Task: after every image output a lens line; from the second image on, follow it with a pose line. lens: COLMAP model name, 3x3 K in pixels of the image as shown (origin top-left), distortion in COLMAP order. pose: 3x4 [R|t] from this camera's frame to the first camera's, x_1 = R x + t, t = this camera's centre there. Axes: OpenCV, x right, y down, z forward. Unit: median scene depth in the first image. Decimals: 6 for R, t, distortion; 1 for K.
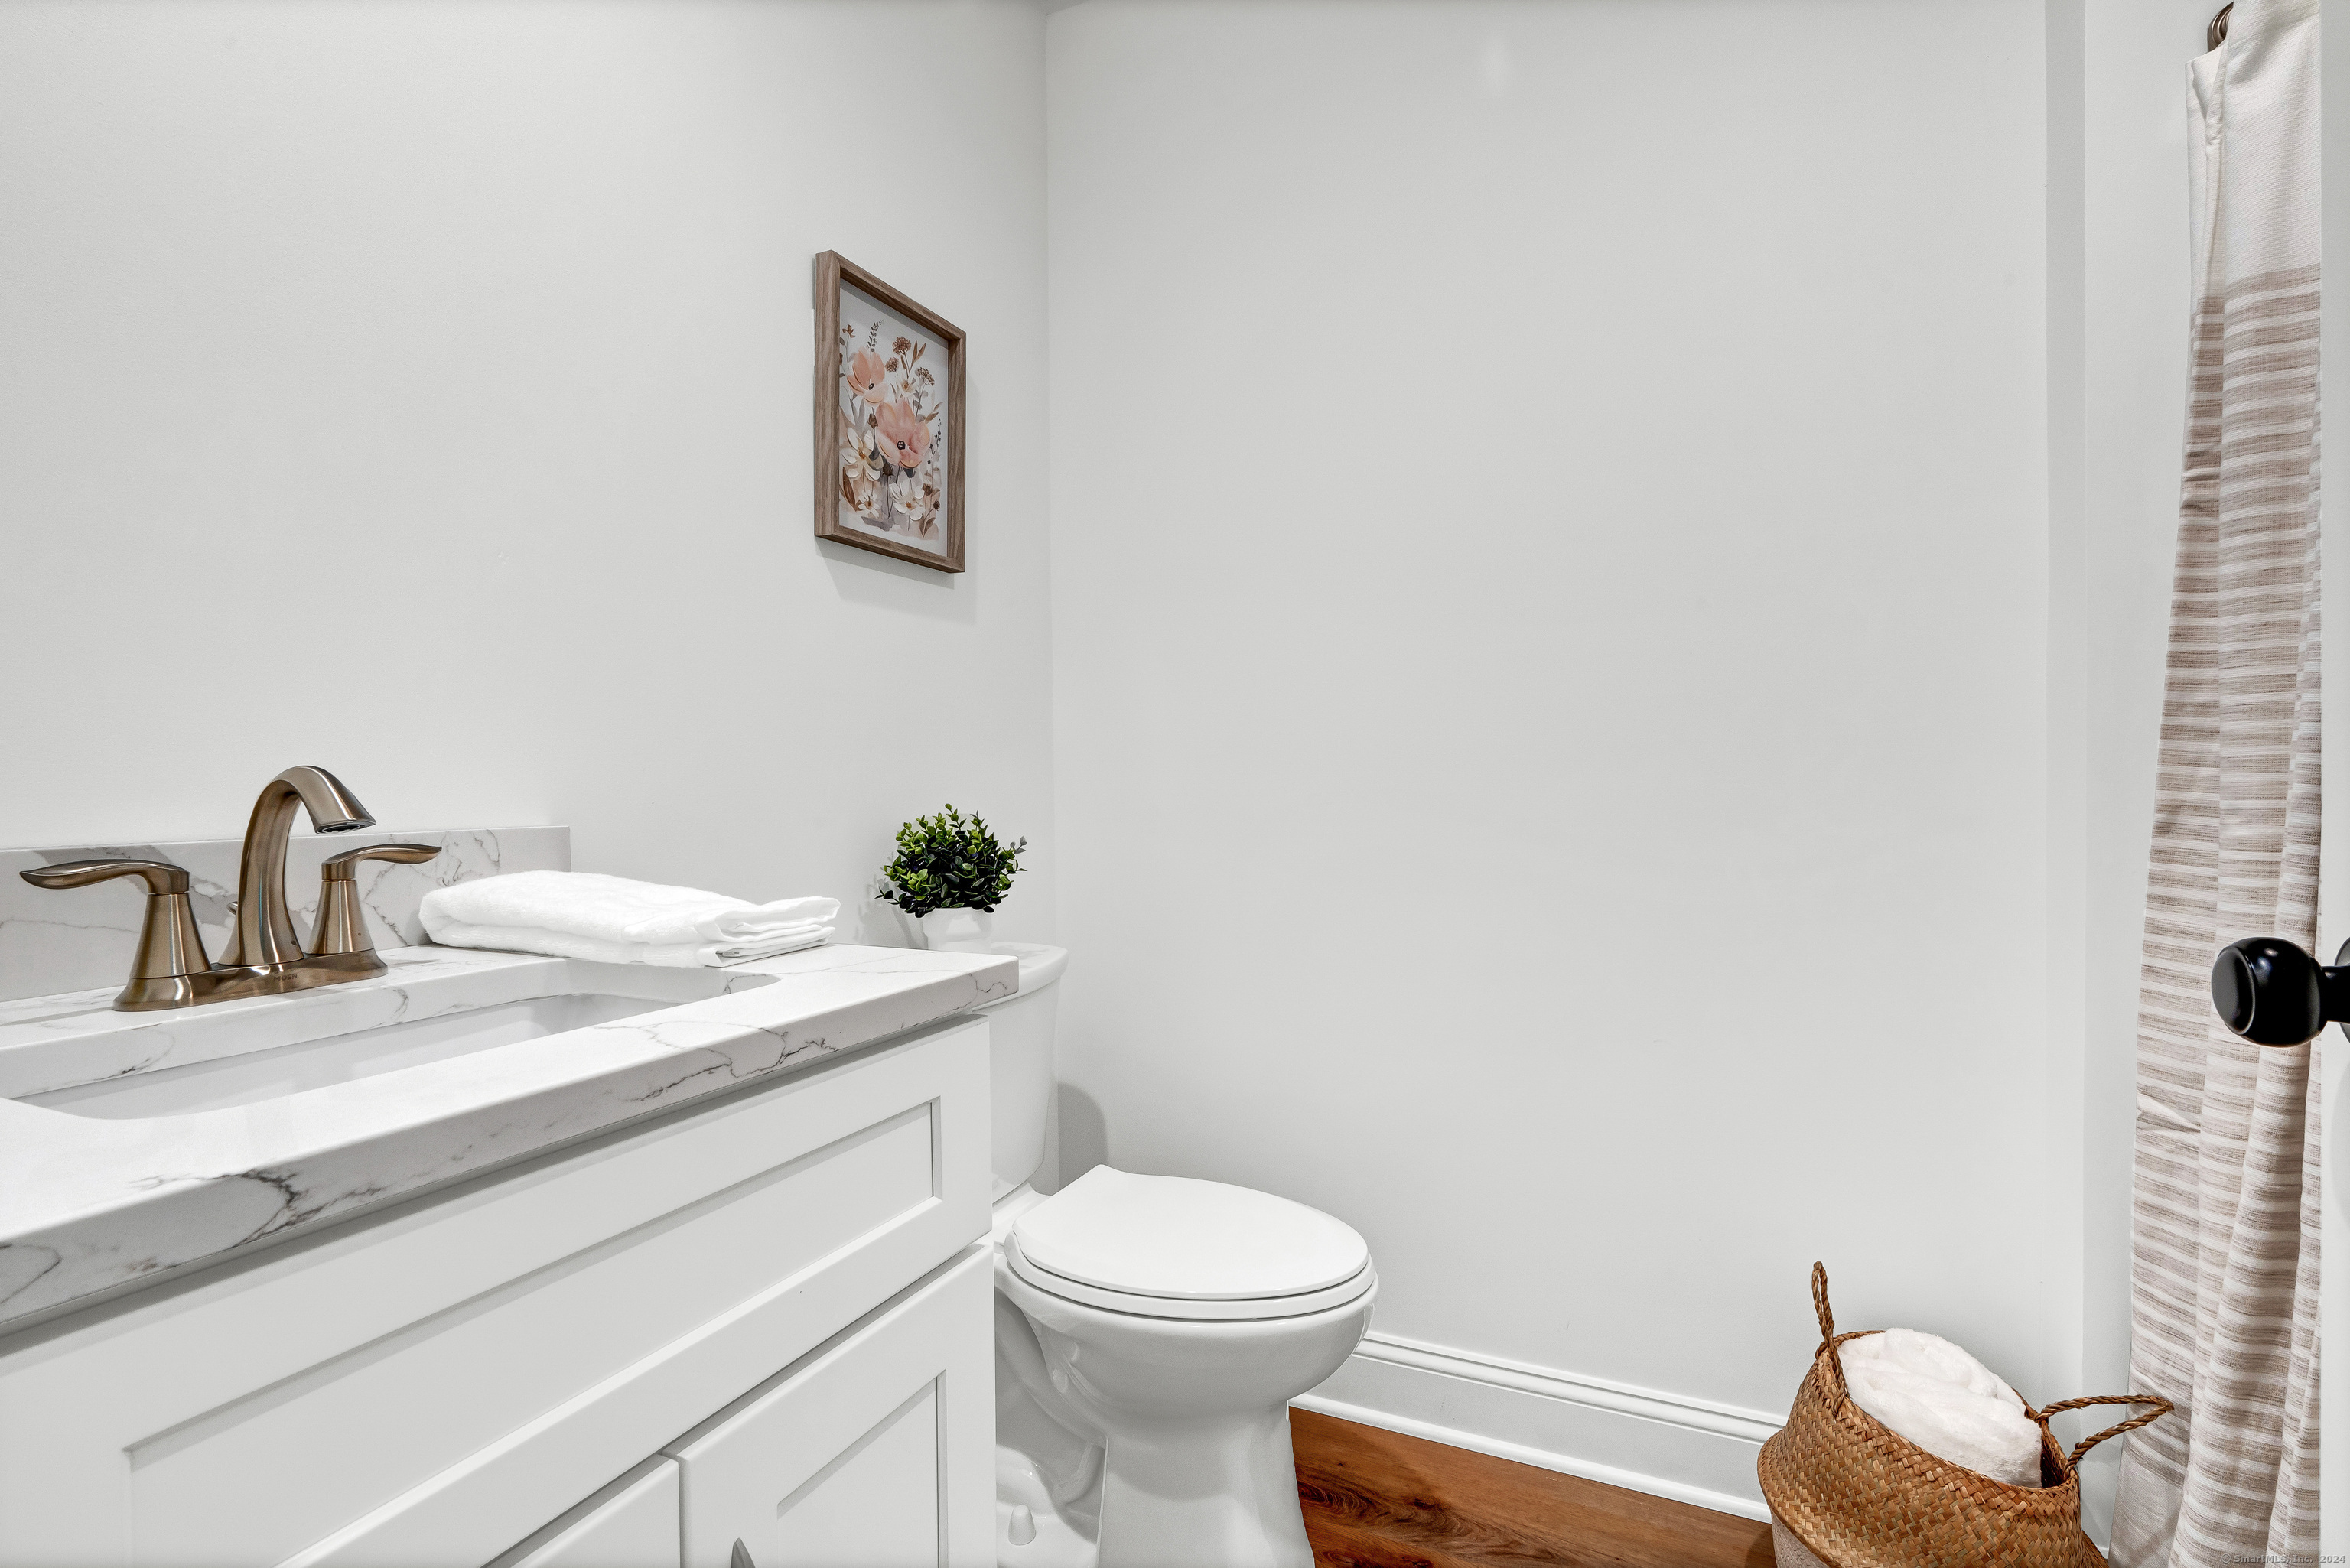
lens RADIAL K [[1120.4, 0, 1174.4], [0, 1120.4, 782.7], [0, 0, 1]] dist [-0.000872, -0.000062]
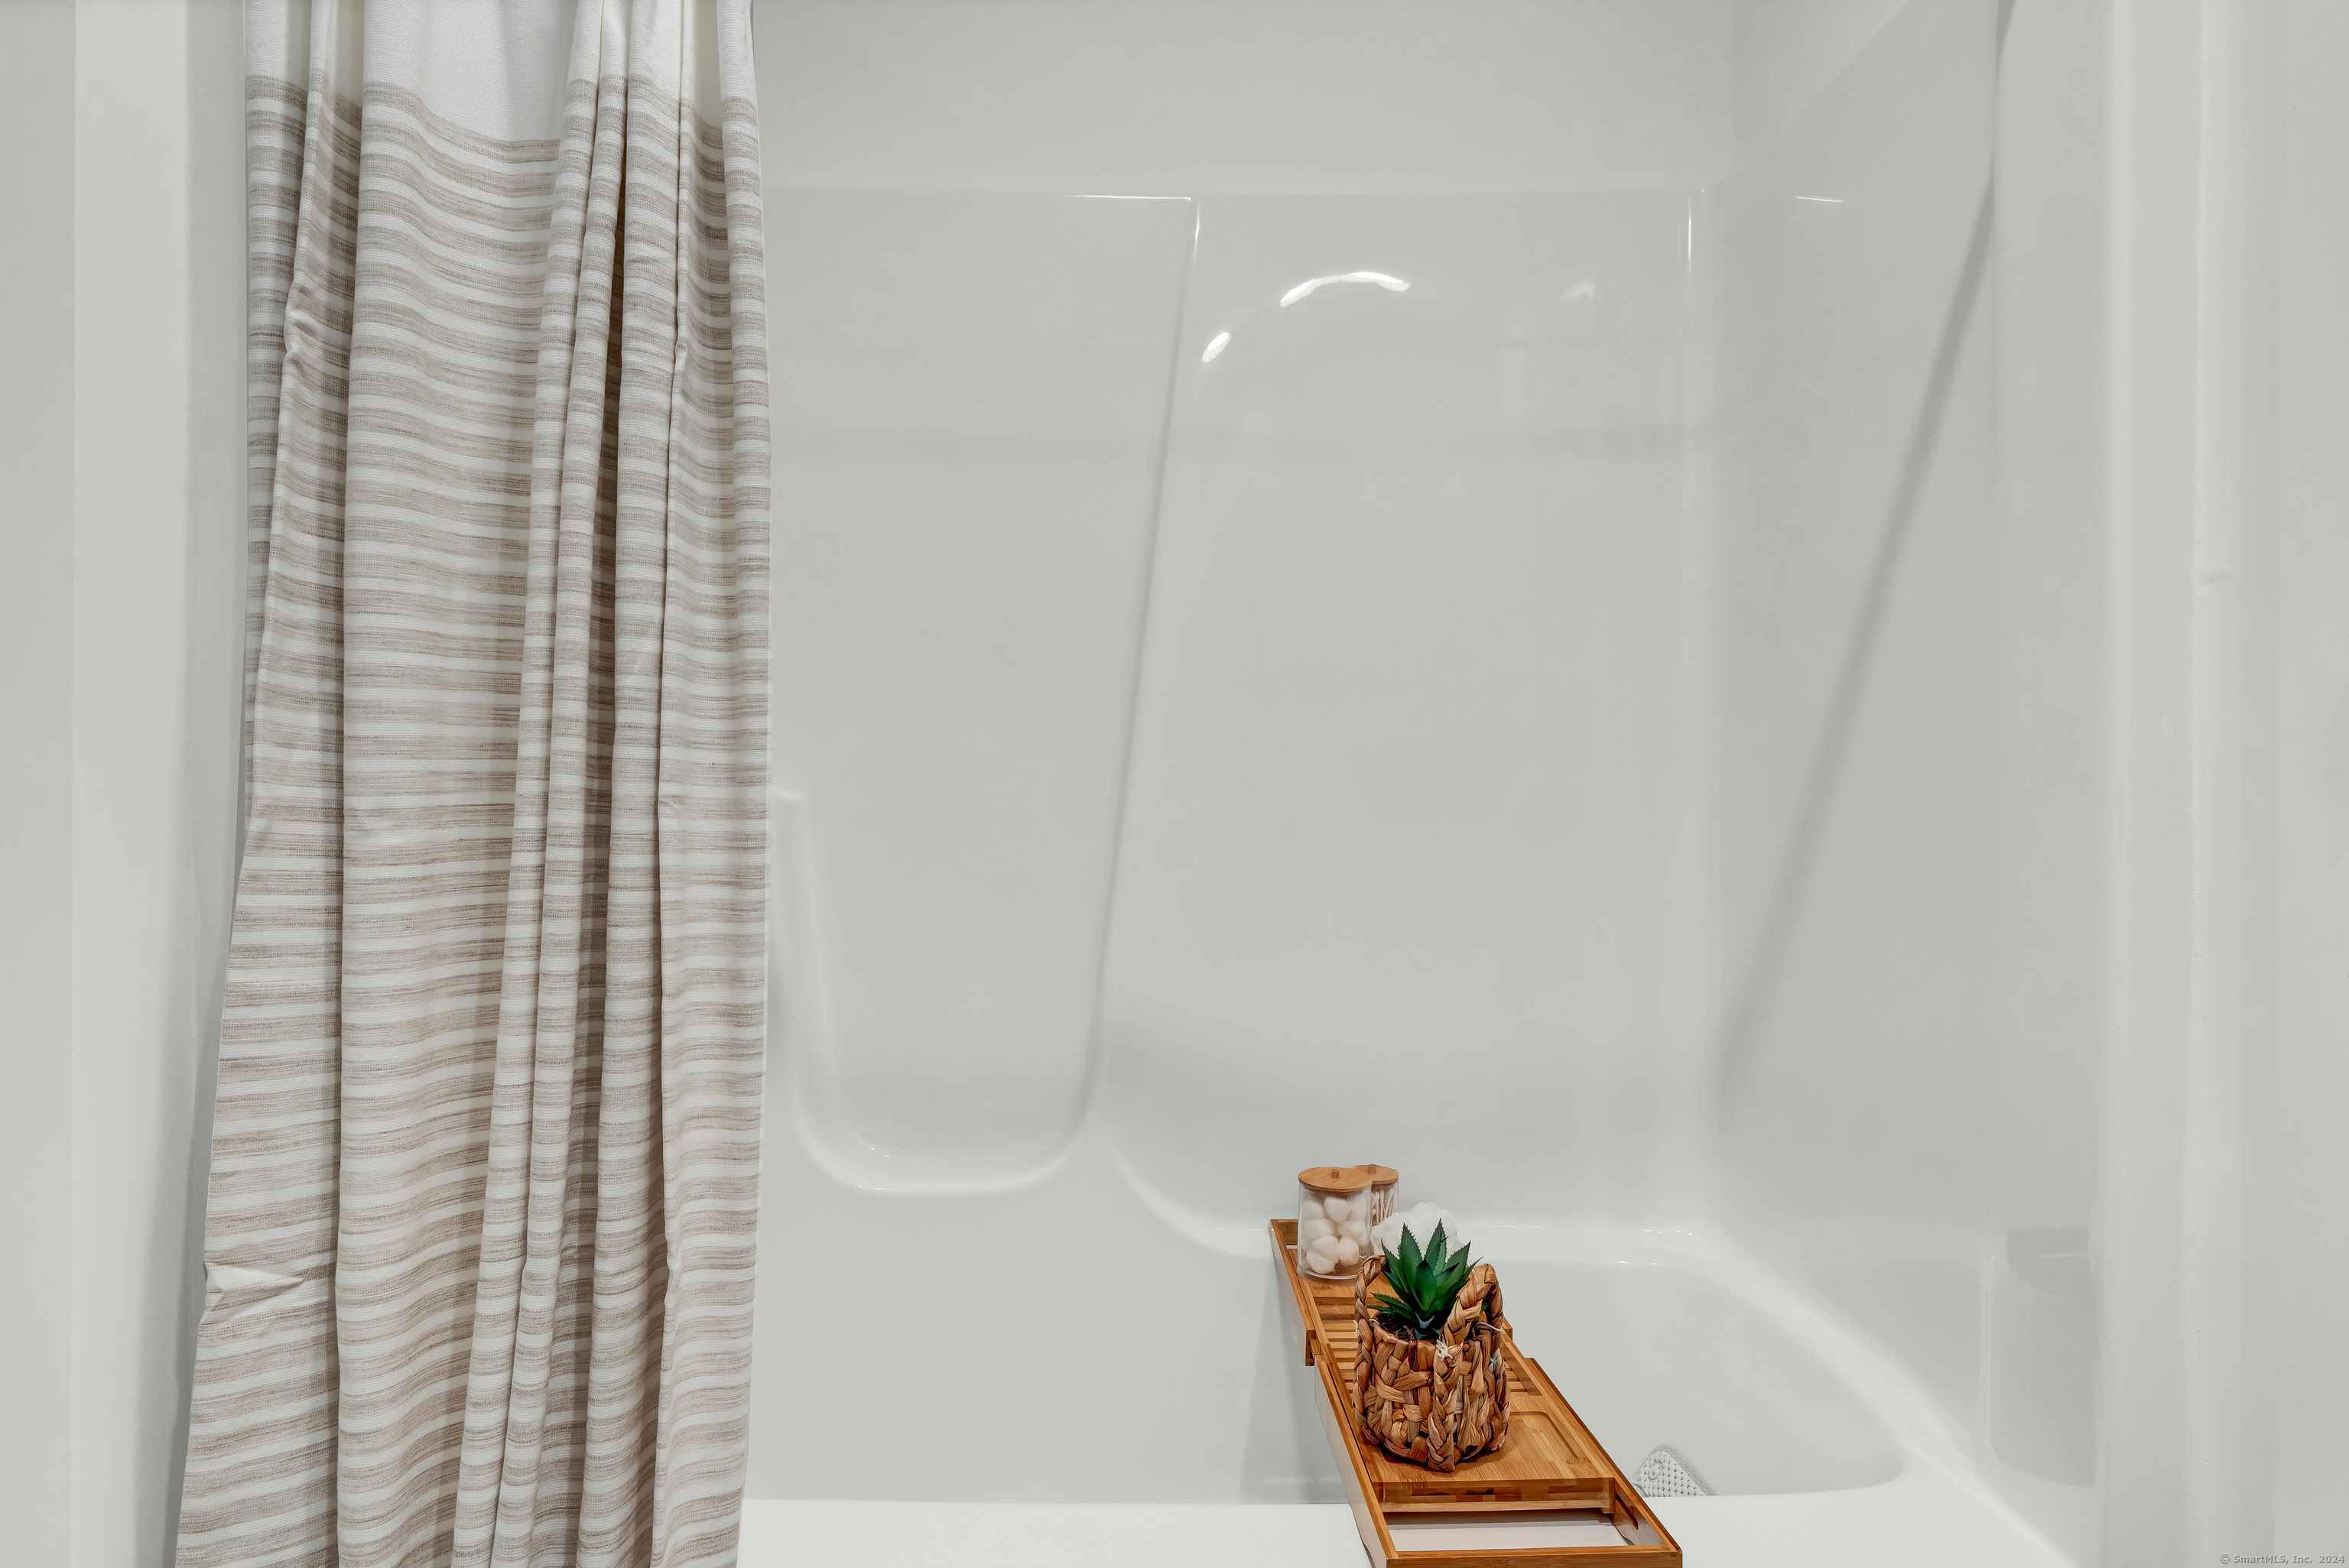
lens RADIAL K [[1289.3, 0, 1174.9], [0, 1289.3, 788.8], [0, 0, 1]] dist [-0.000860, -0.000158]
pose [[-0.576207, -0.009560, 0.817248, -0.032892], [-0.003604, 0.999952, 0.009156, 0.001172], [-0.817296, 0.002330, -0.576213, 1.057256]]
